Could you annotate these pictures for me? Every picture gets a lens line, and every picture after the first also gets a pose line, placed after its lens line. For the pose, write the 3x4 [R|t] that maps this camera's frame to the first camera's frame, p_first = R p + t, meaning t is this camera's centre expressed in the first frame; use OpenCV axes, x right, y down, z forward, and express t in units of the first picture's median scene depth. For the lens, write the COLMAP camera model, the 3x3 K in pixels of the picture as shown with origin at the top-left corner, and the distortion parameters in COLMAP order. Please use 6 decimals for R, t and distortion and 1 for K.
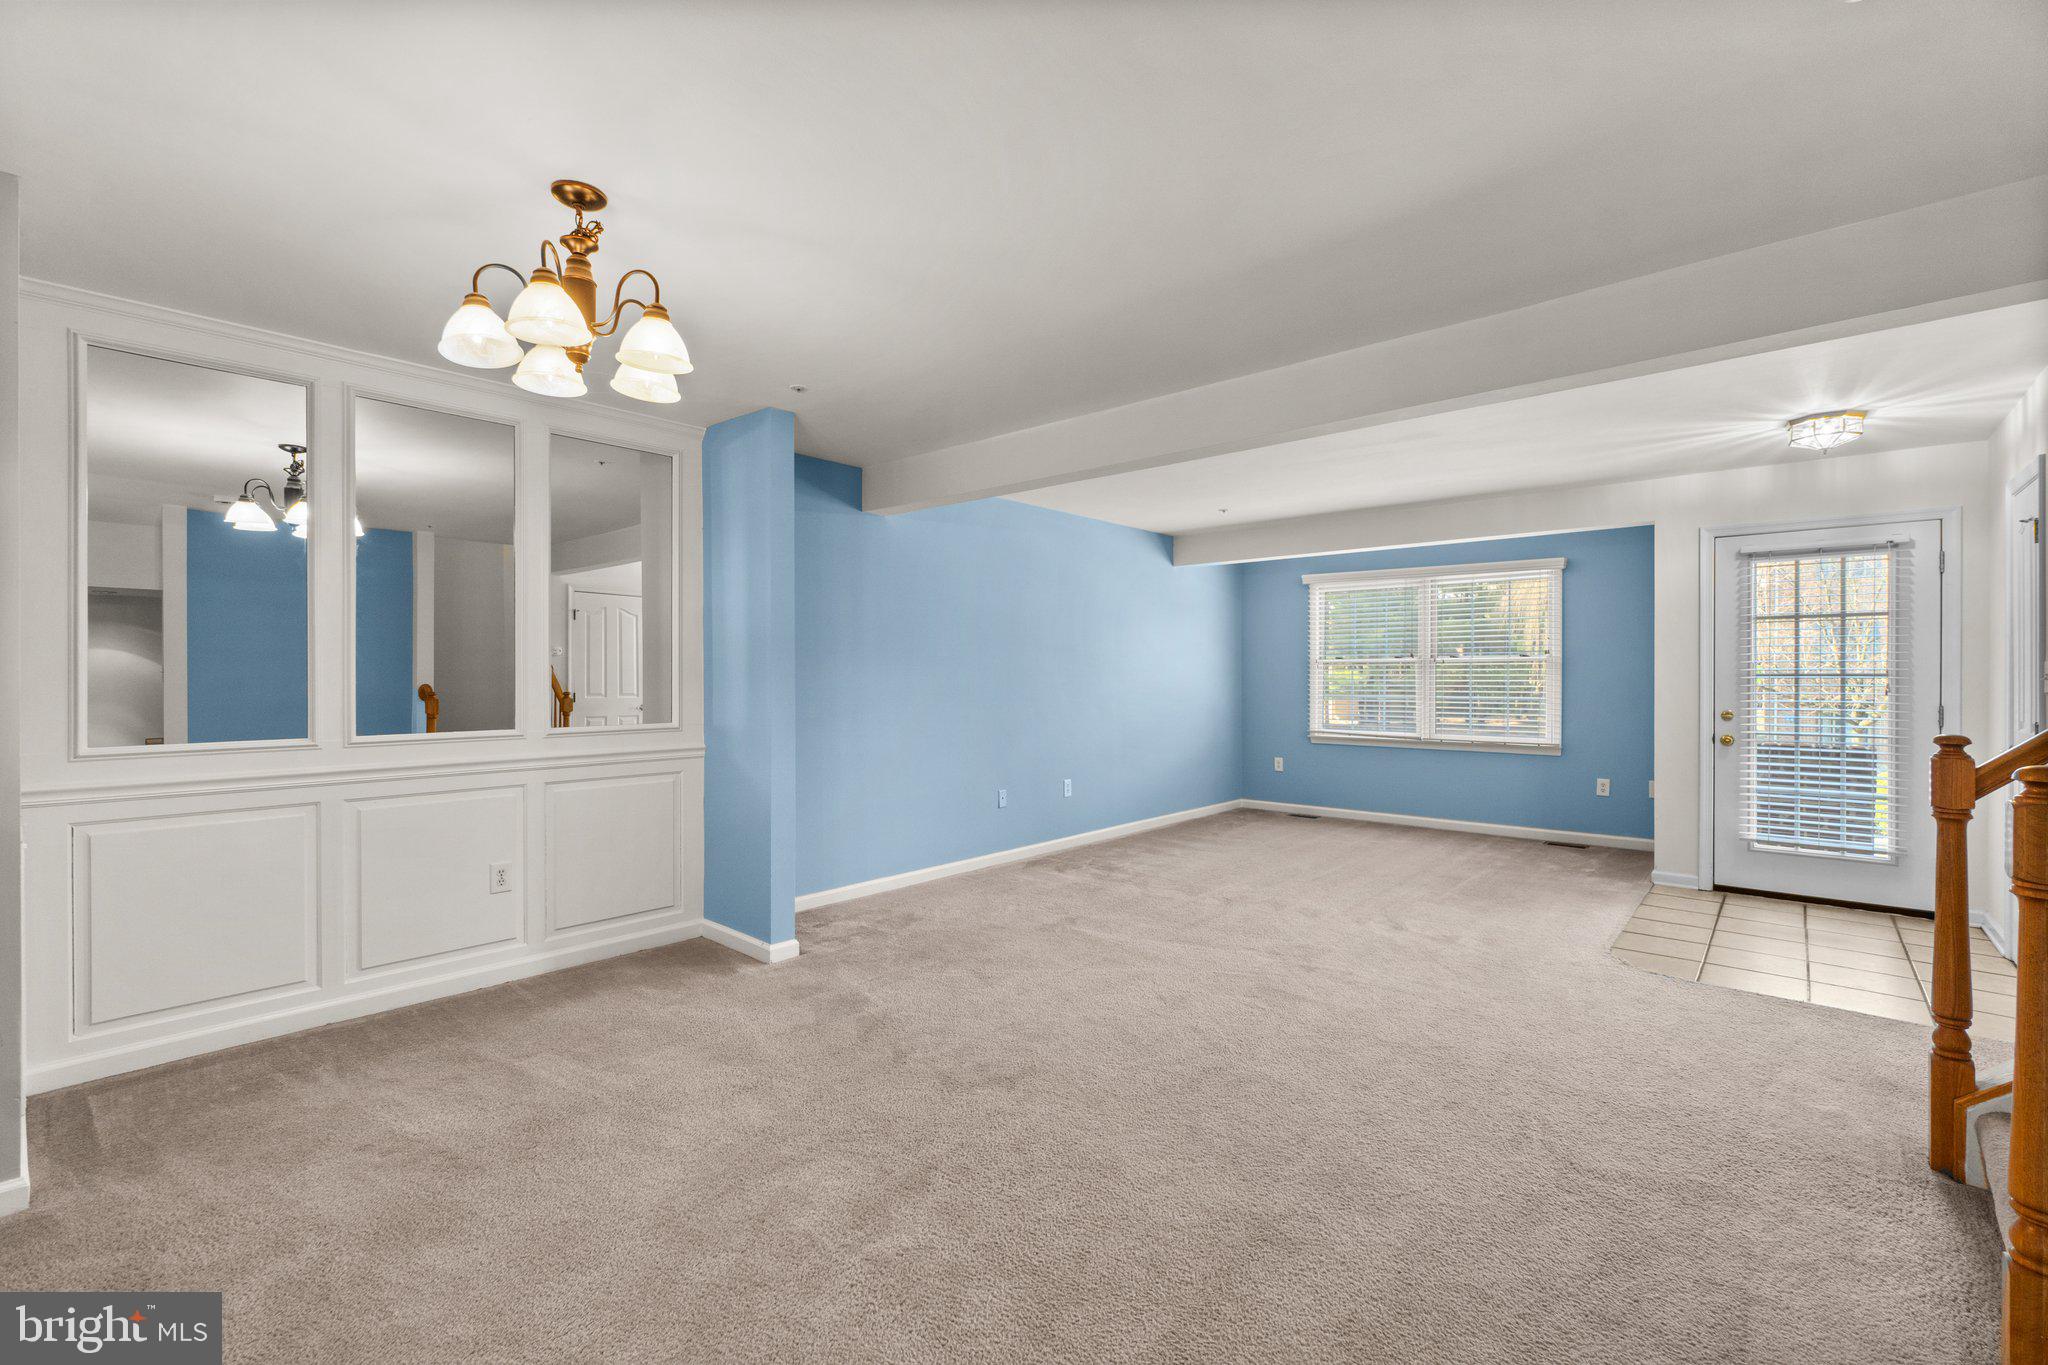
lens RADIAL K [[881.4, 0, 1015.4], [0, 881.4, 681.6], [0, 0, 1]] dist [-0.006849, 0.001999]
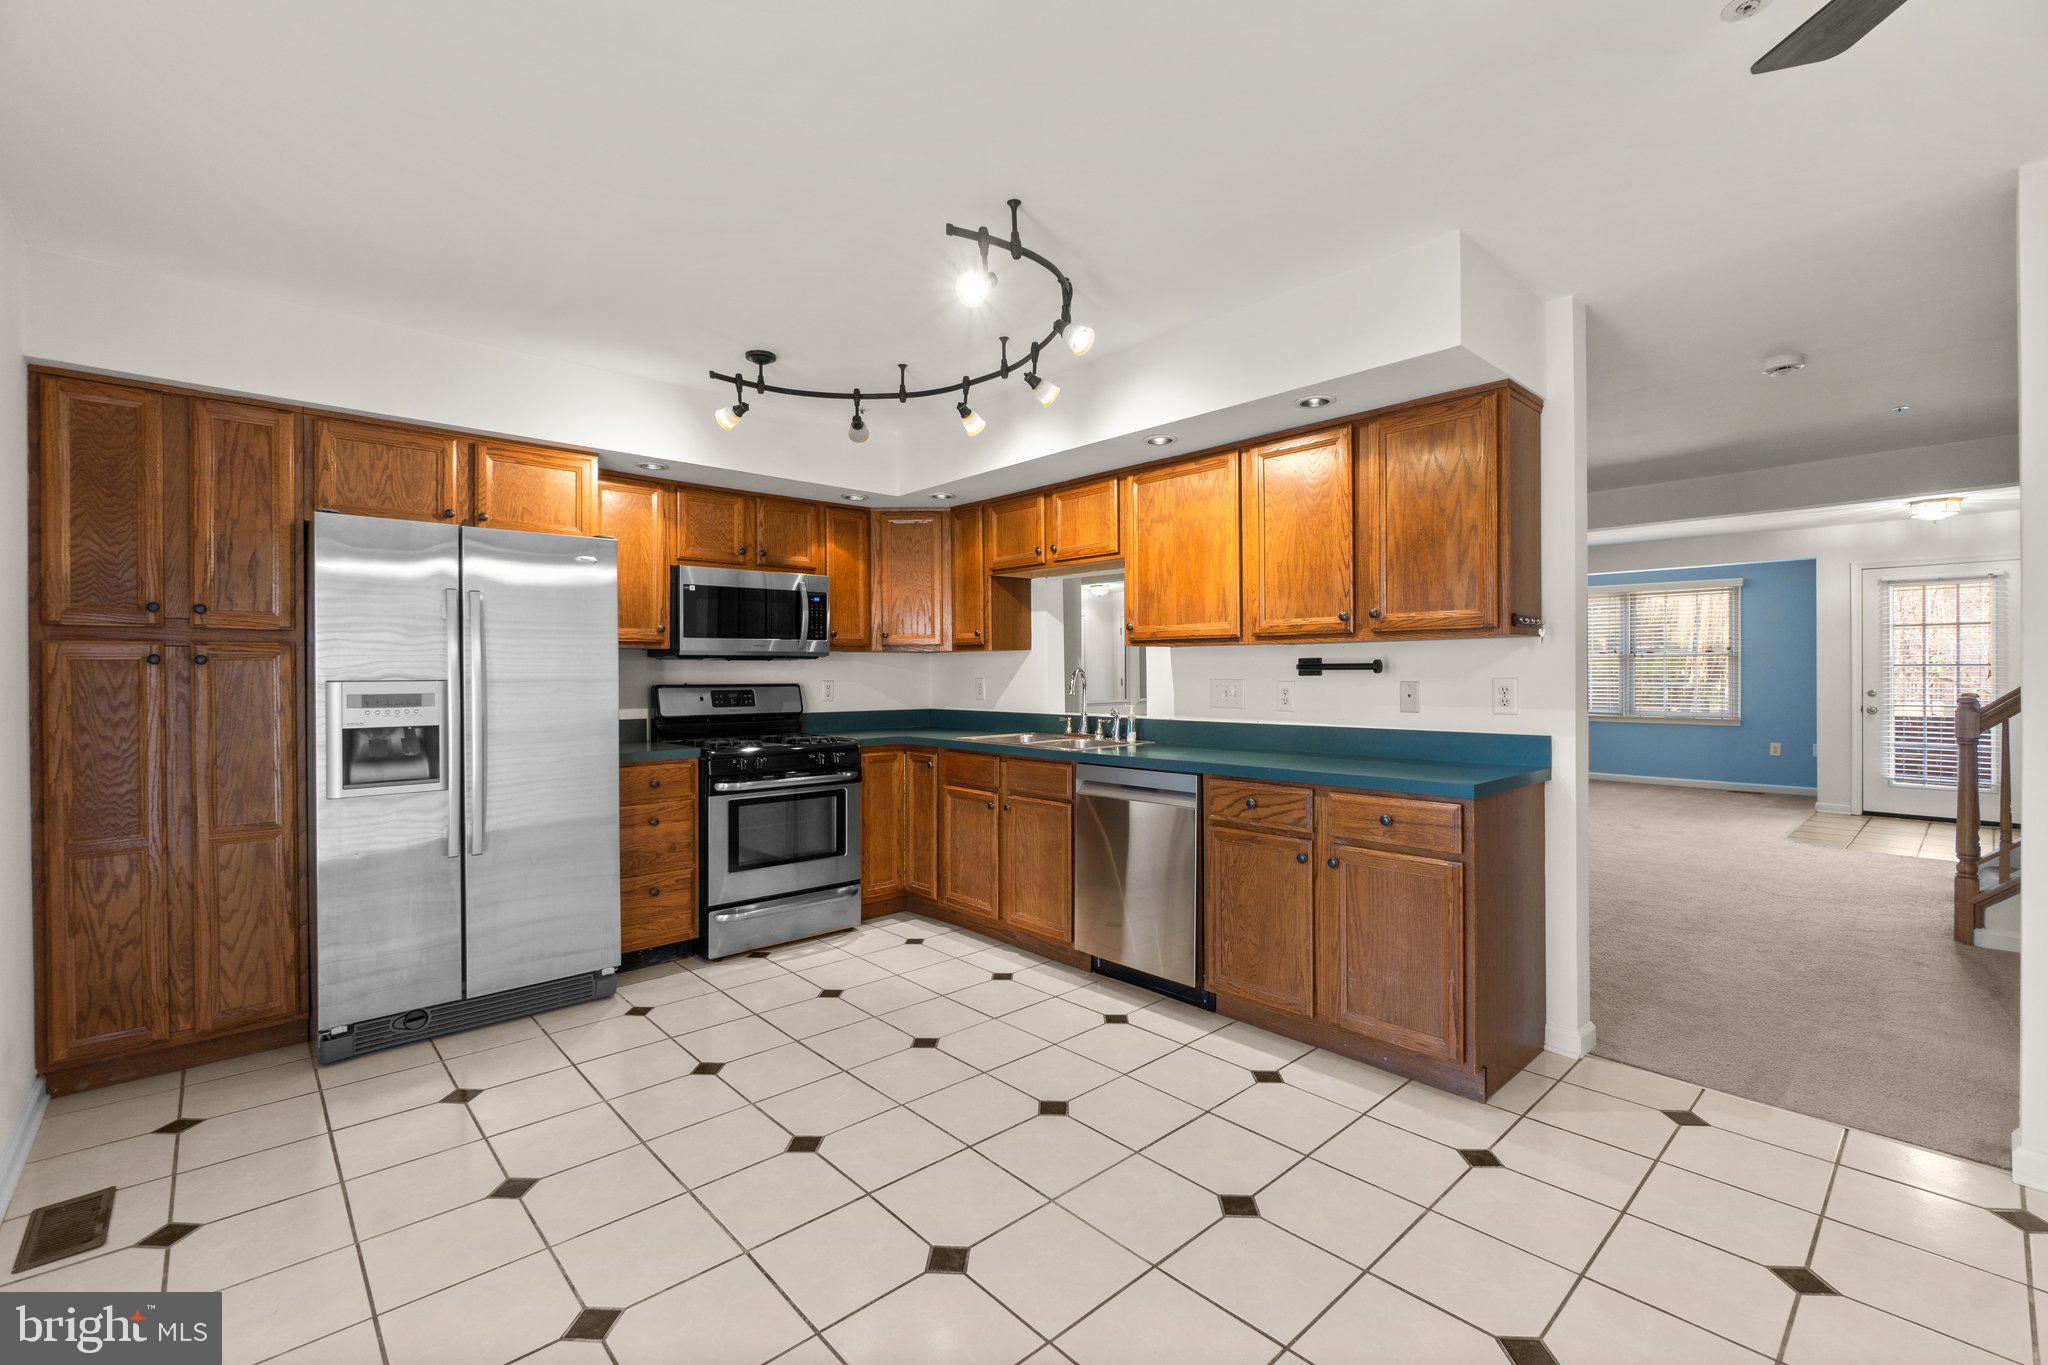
lens RADIAL K [[881.4, 0, 1017.8], [0, 881.4, 676.2], [0, 0, 1]] dist [-0.006849, 0.001999]
pose [[0.993749, -0.003938, -0.111564, -0.444507], [0.003992, 0.999992, 0.000261, 0.005173], [0.111562, -0.000705, 0.993757, -0.618800]]
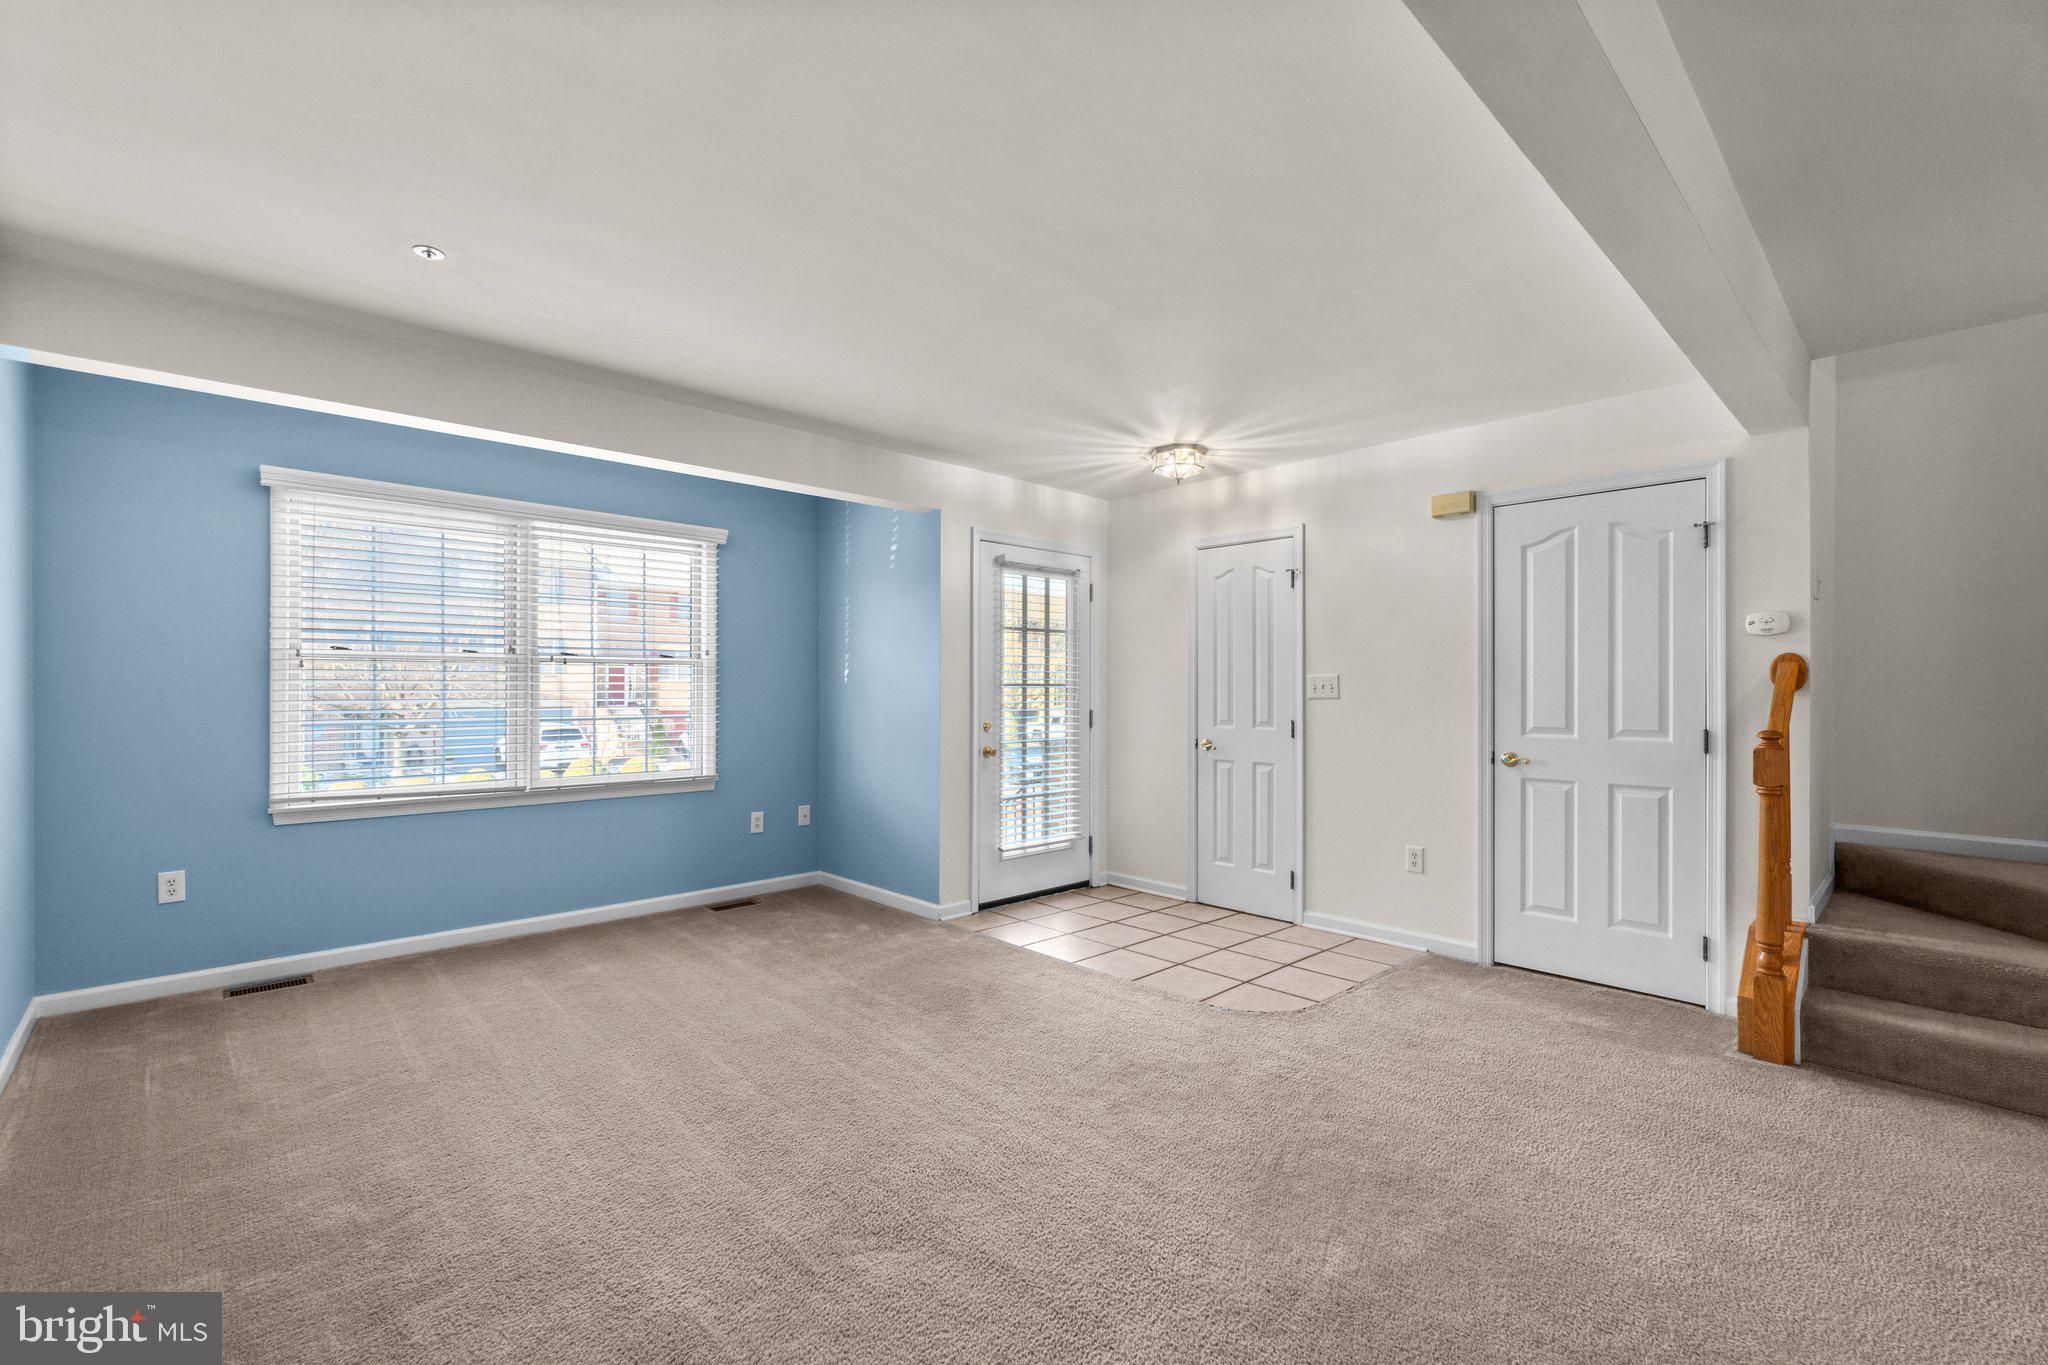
lens RADIAL K [[881.4, 0, 1020.5], [0, 881.4, 687.5], [0, 0, 1]] dist [-0.006849, 0.001999]
pose [[0.087330, -0.000219, 0.996179, -0.159872], [0.004225, 0.999991, -0.000150, -0.003855], [-0.996170, 0.004222, 0.087330, 0.925470]]
